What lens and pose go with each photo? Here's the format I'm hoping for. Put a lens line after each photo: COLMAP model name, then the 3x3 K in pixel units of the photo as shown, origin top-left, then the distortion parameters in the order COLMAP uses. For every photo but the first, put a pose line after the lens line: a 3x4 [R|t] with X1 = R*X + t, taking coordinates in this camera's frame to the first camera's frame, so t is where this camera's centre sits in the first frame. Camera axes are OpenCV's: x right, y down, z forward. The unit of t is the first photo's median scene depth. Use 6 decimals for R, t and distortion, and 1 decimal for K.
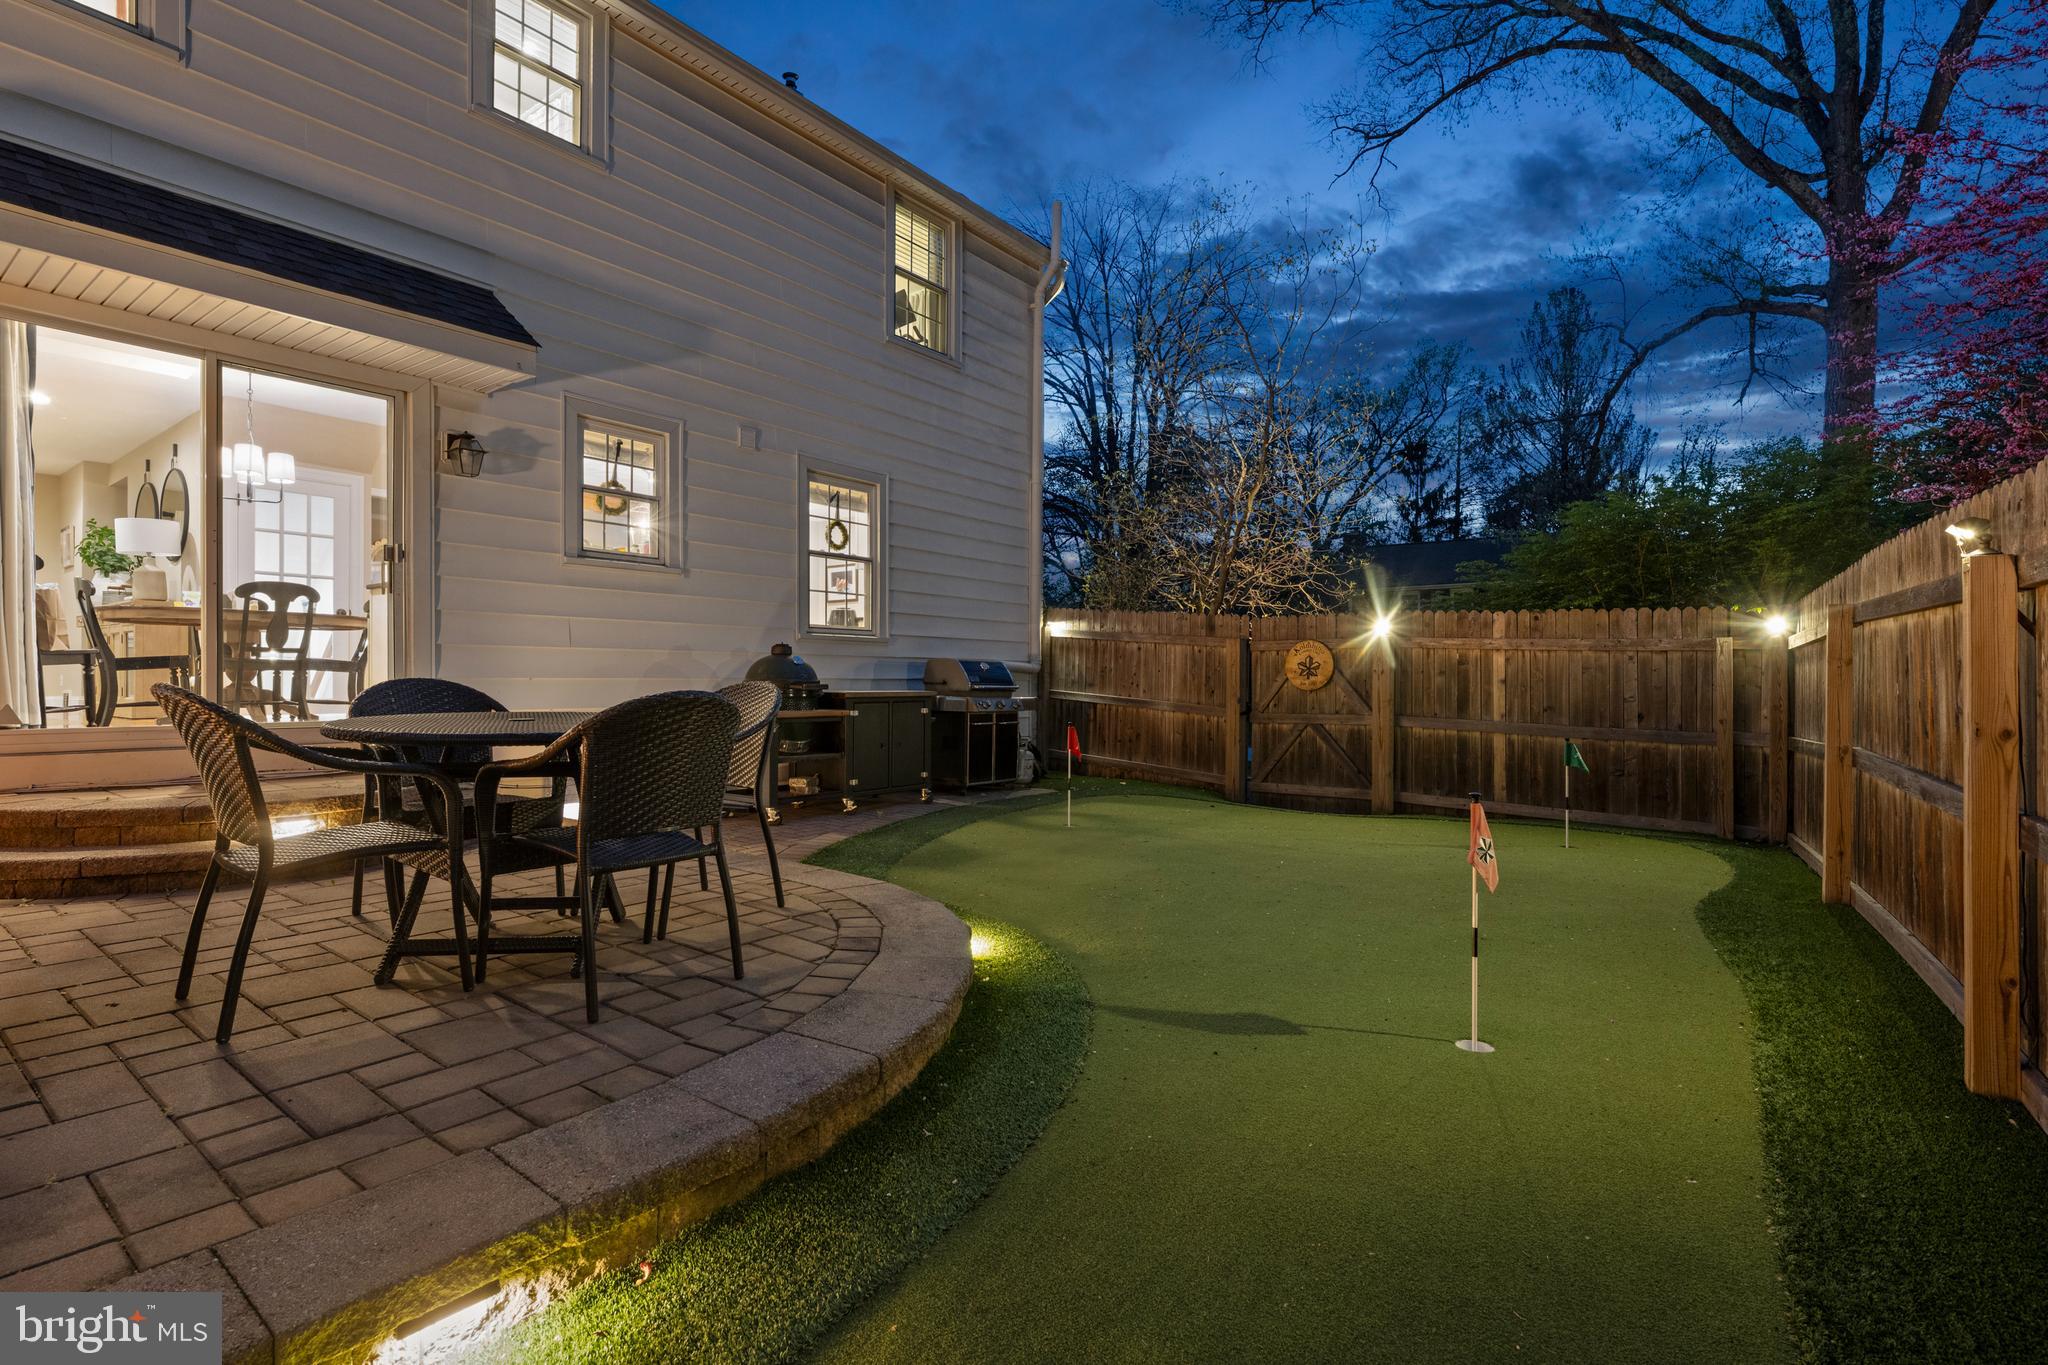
lens RADIAL K [[1016.3, 0, 1021.2], [0, 1016.3, 685.8], [0, 0, 1]] dist [0.004954, 0.000719]
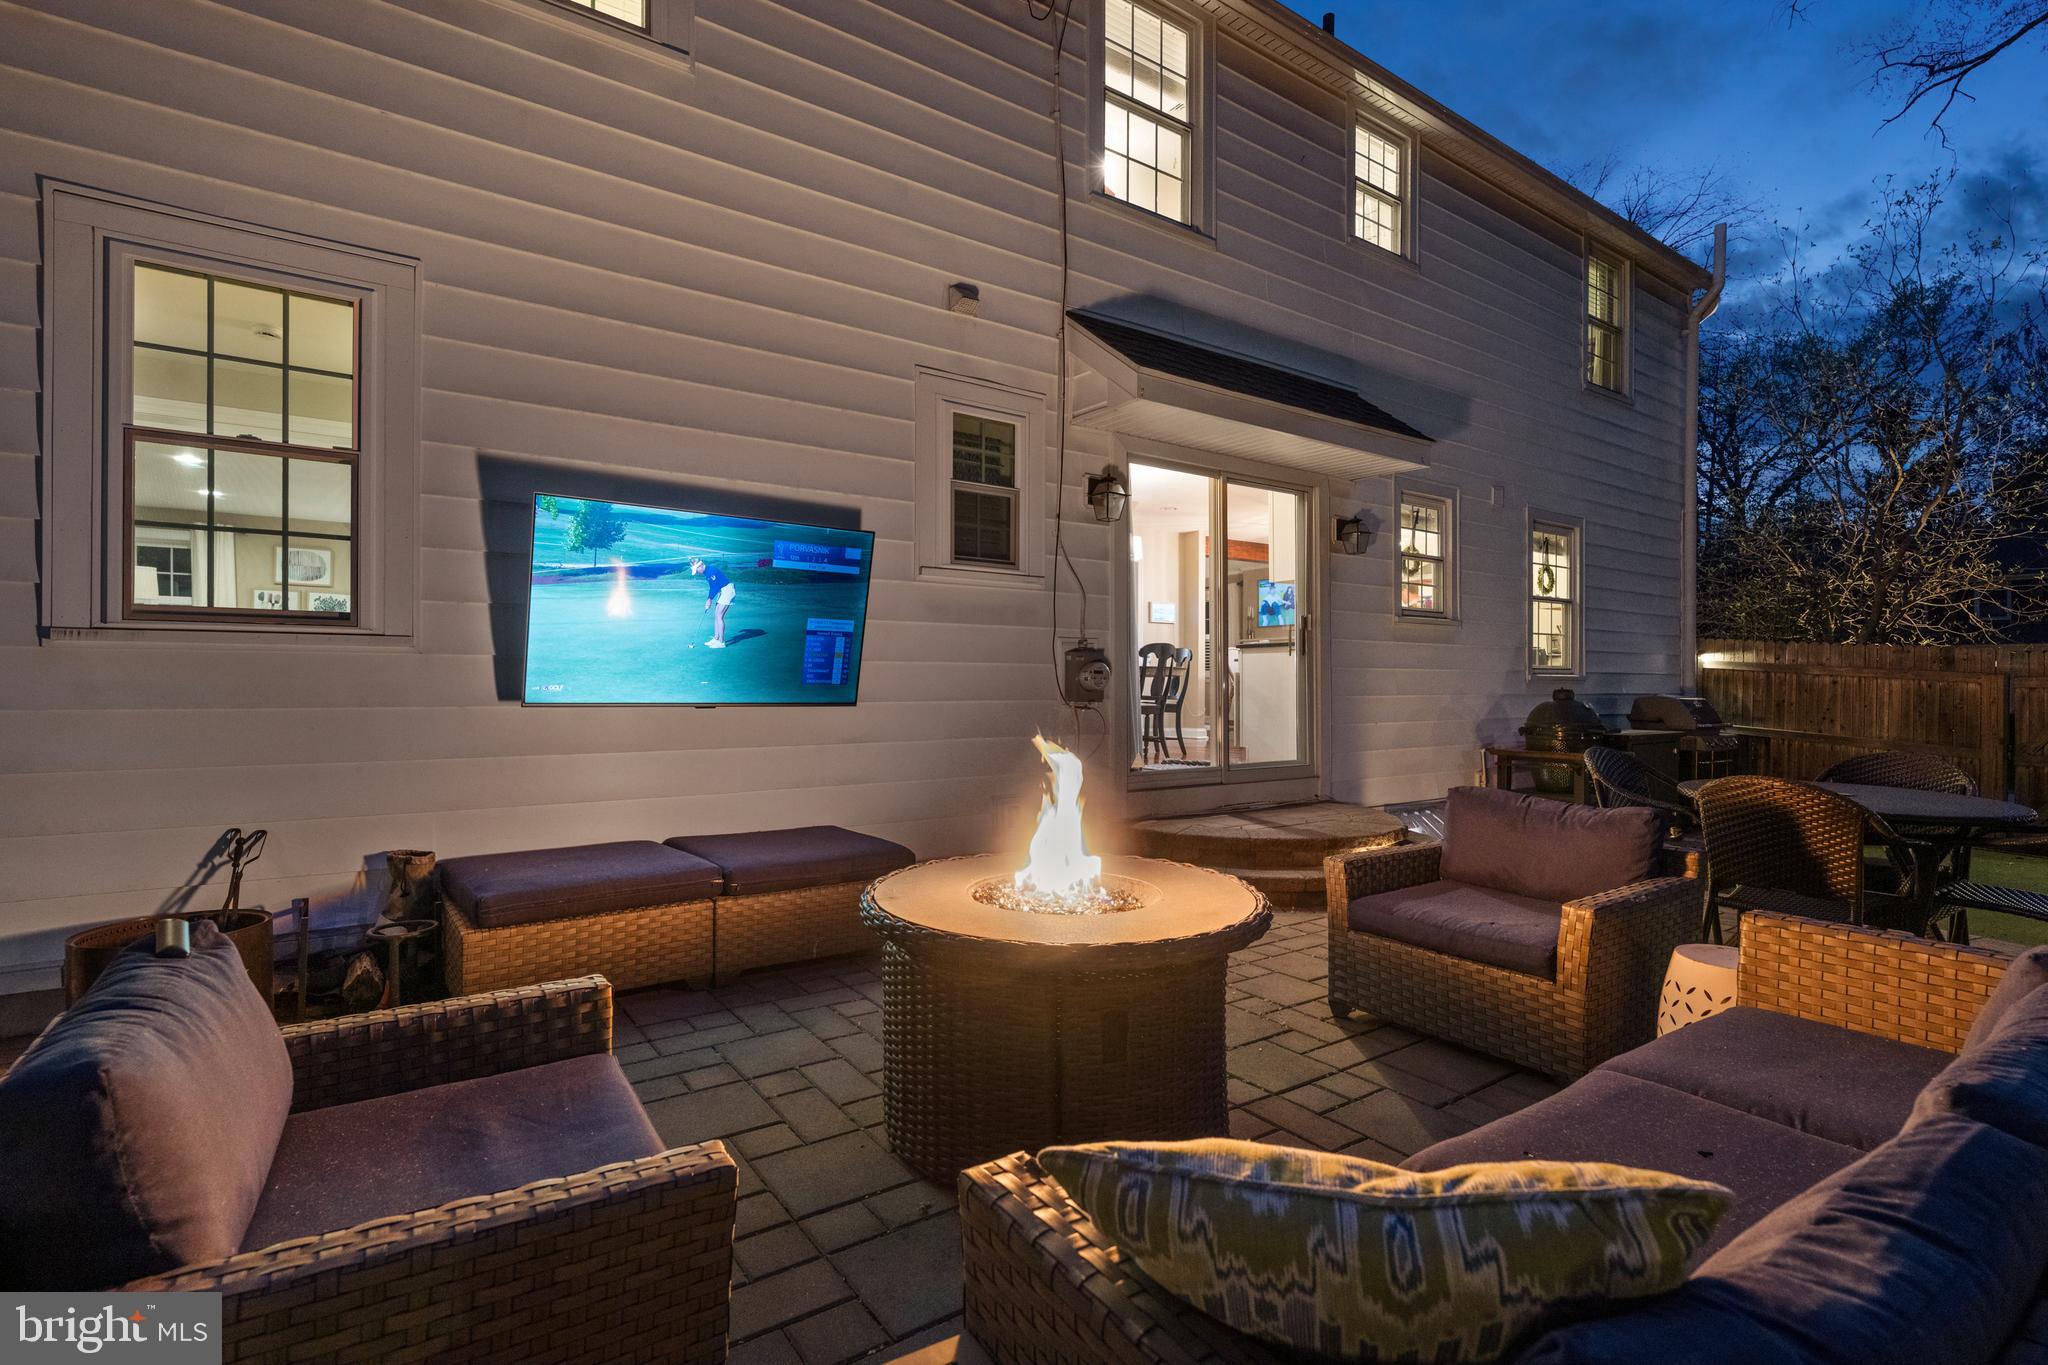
lens RADIAL K [[1016.3, 0, 1025.0], [0, 1016.3, 690.7], [0, 0, 1]] dist [0.004954, 0.000719]
pose [[0.954579, 0.001064, -0.297956, -0.407129], [-0.001372, 0.999999, -0.000825, -0.033796], [0.297954, 0.001196, 0.954579, -0.174029]]
